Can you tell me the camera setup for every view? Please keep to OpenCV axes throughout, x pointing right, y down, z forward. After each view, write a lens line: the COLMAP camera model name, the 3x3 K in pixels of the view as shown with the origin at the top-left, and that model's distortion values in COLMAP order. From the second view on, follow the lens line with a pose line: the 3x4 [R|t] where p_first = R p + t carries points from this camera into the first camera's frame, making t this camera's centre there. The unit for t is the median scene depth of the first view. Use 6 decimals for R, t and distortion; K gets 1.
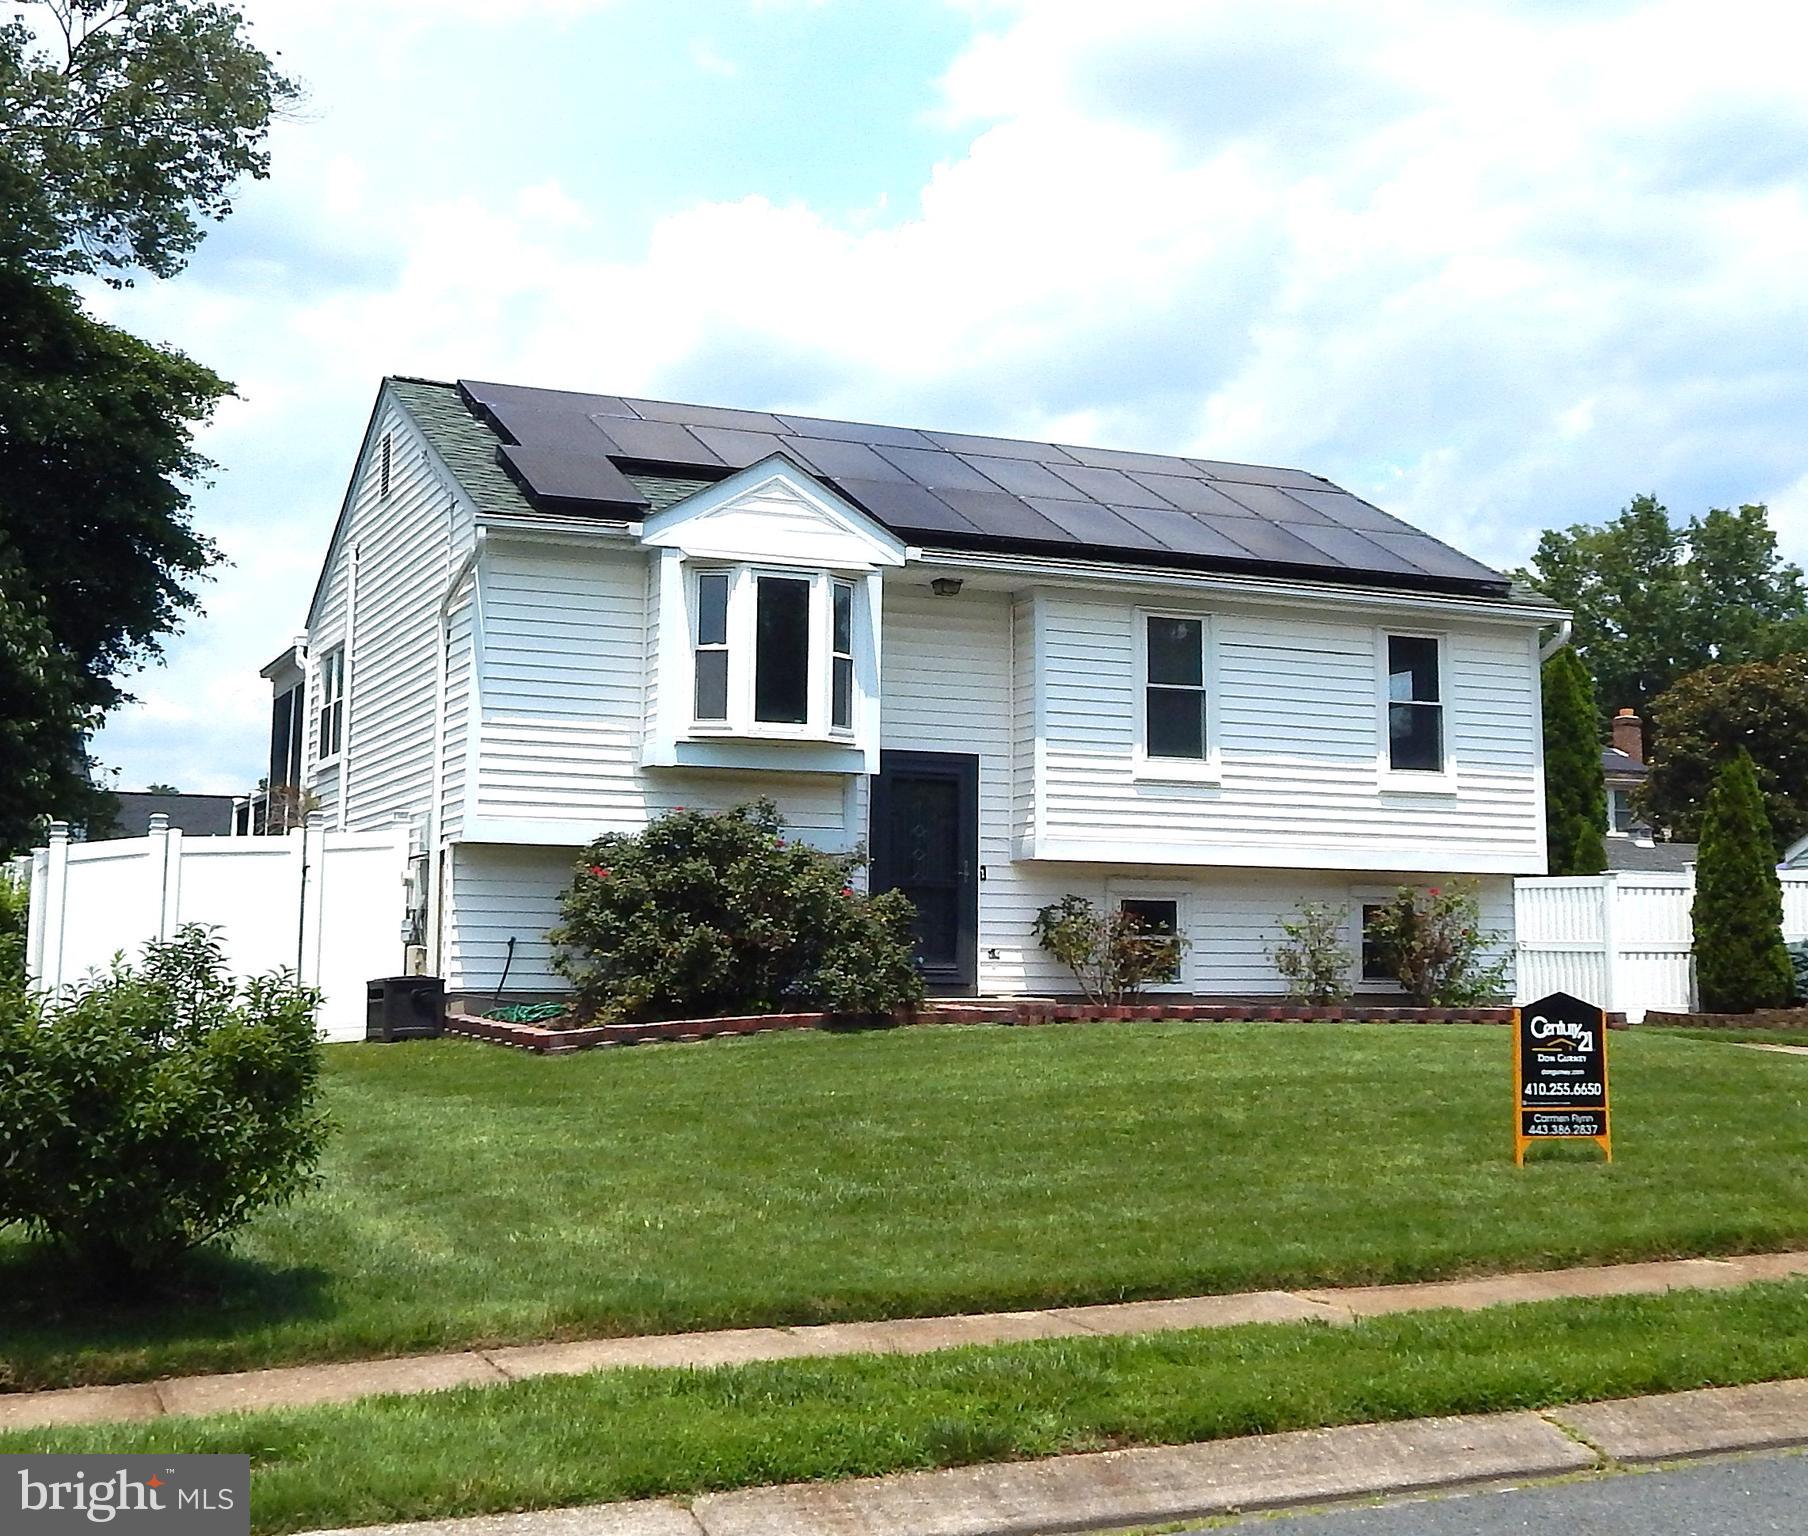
lens RADIAL K [[2225.2, 0, 901.6], [0, 2225.2, 708.1], [0, 0, 1]] dist [0.014732, 0.000000]
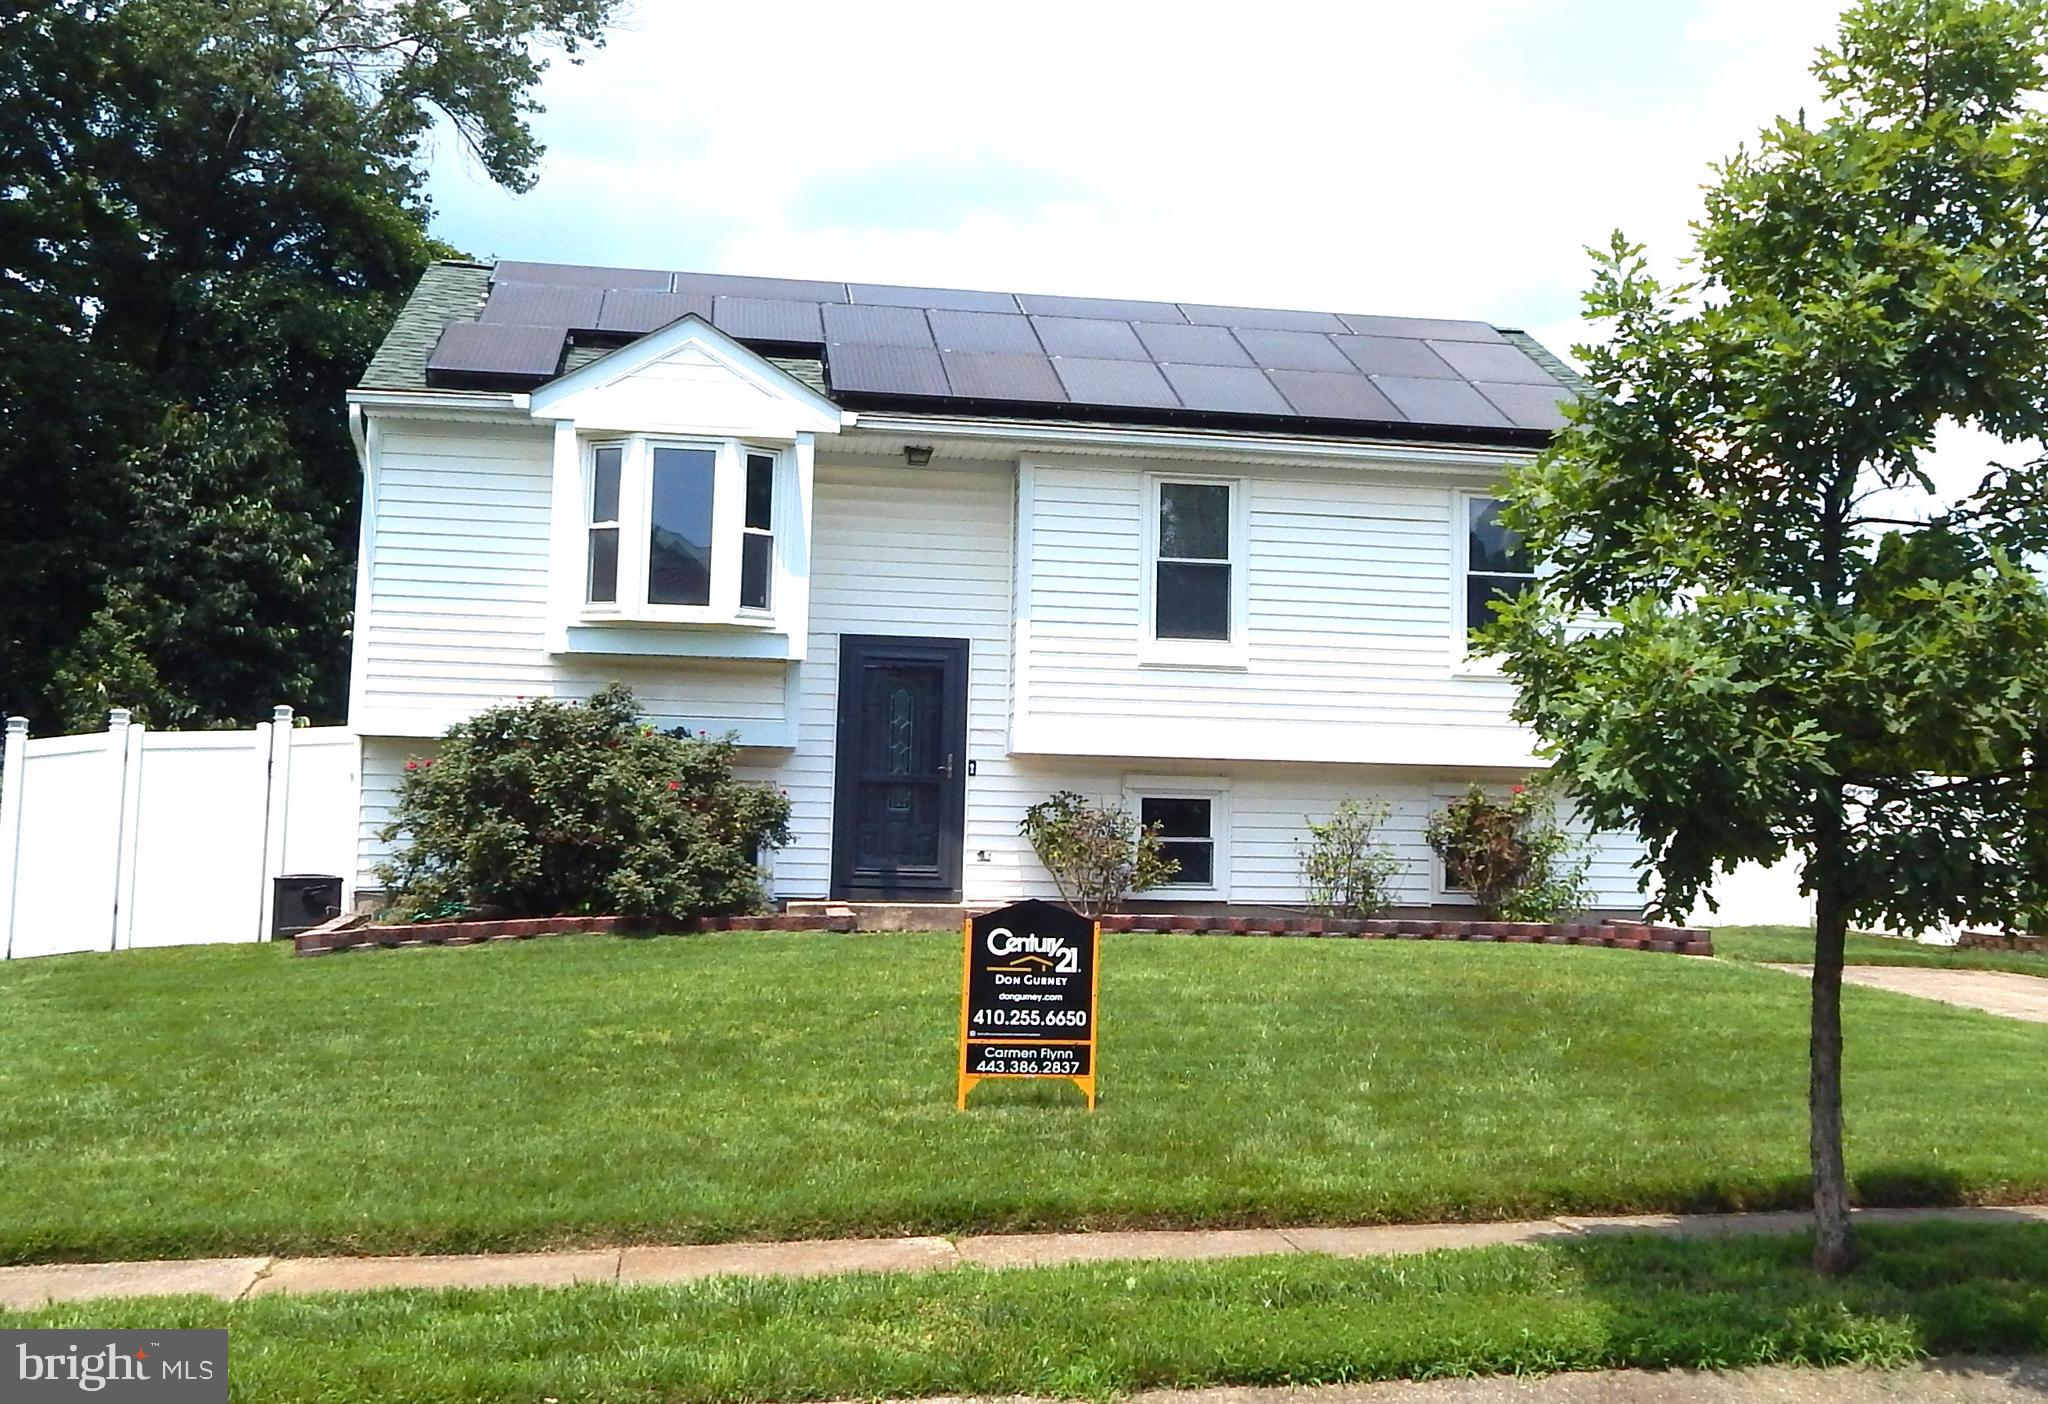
lens RADIAL K [[2200.8, 0, 1093.8], [0, 2200.8, 687.7], [0, 0, 1]] dist [0.010602, 0.000000]
pose [[0.974529, -0.009729, -0.224052, 0.297877], [0.016528, 0.999457, 0.028493, 0.016576], [0.223653, -0.031470, 0.974161, 0.134012]]
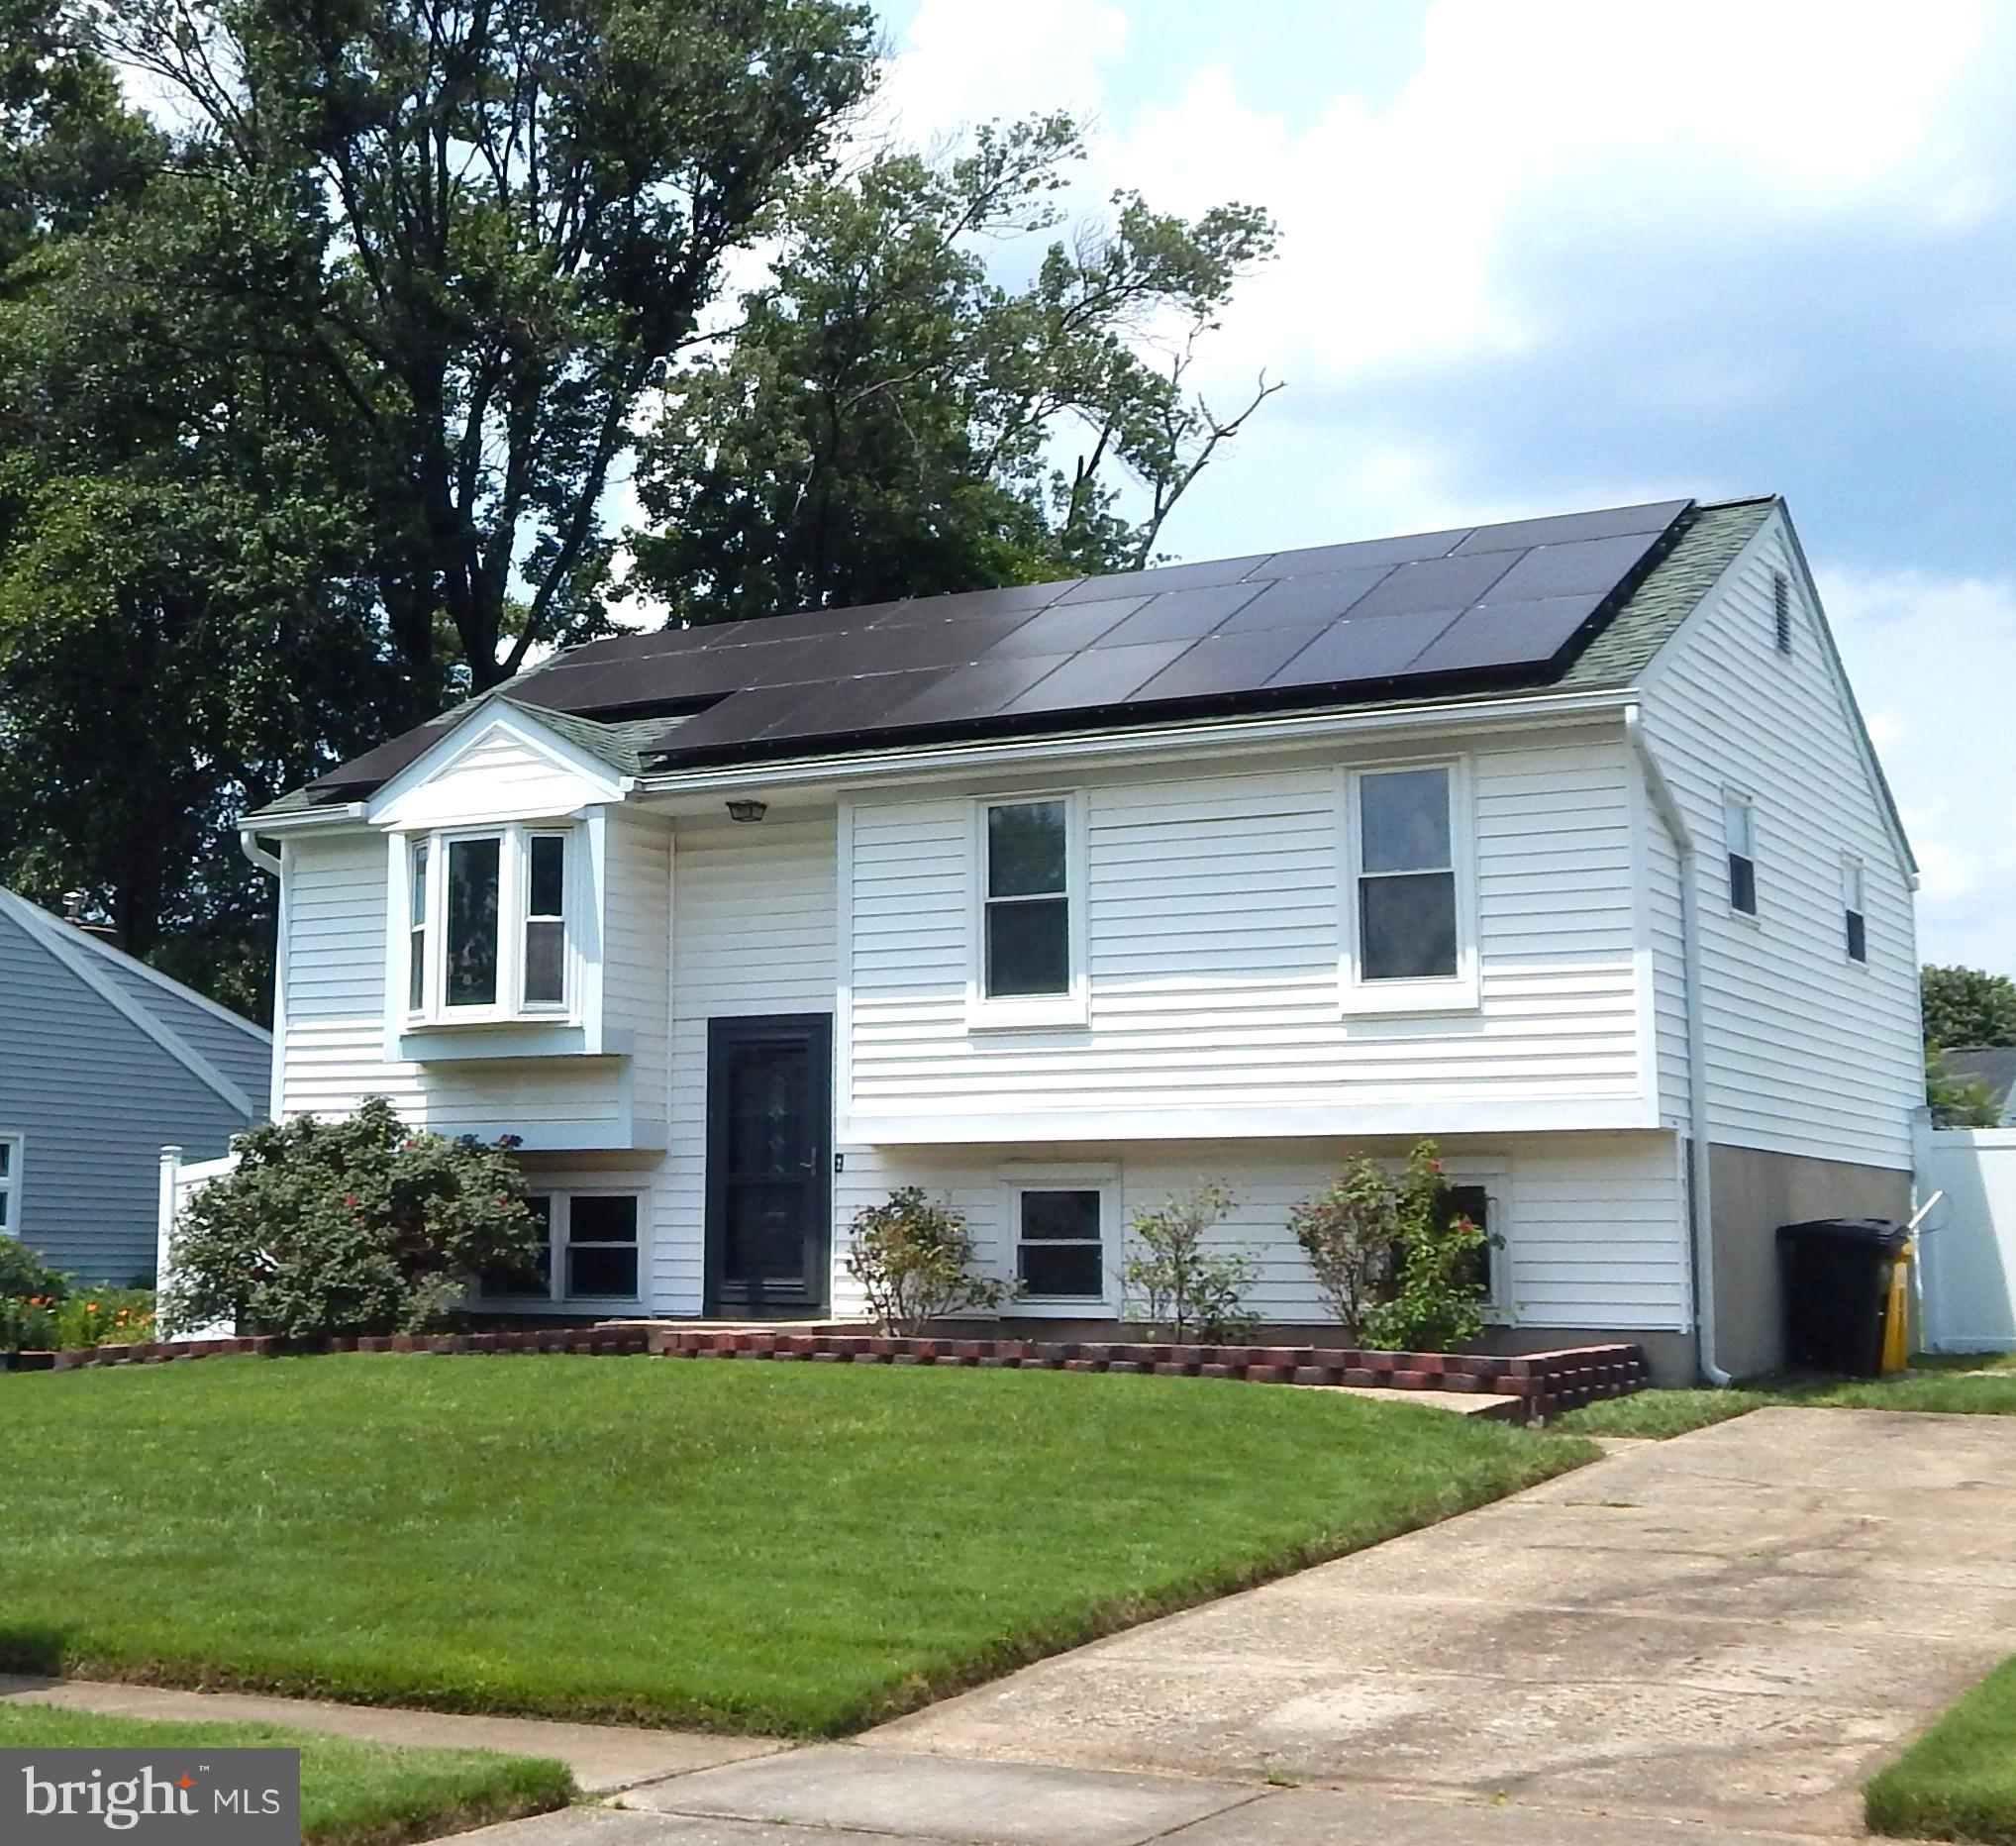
lens RADIAL K [[2935.3, 0, 1006.3], [0, 2935.3, 922.2], [0, 0, 1]] dist [0.013710, 0.000000]
pose [[0.603653, -0.099554, -0.791007, 0.928930], [0.091052, 0.994290, -0.055653, 0.054195], [0.792030, -0.038428, 0.609271, 0.431637]]
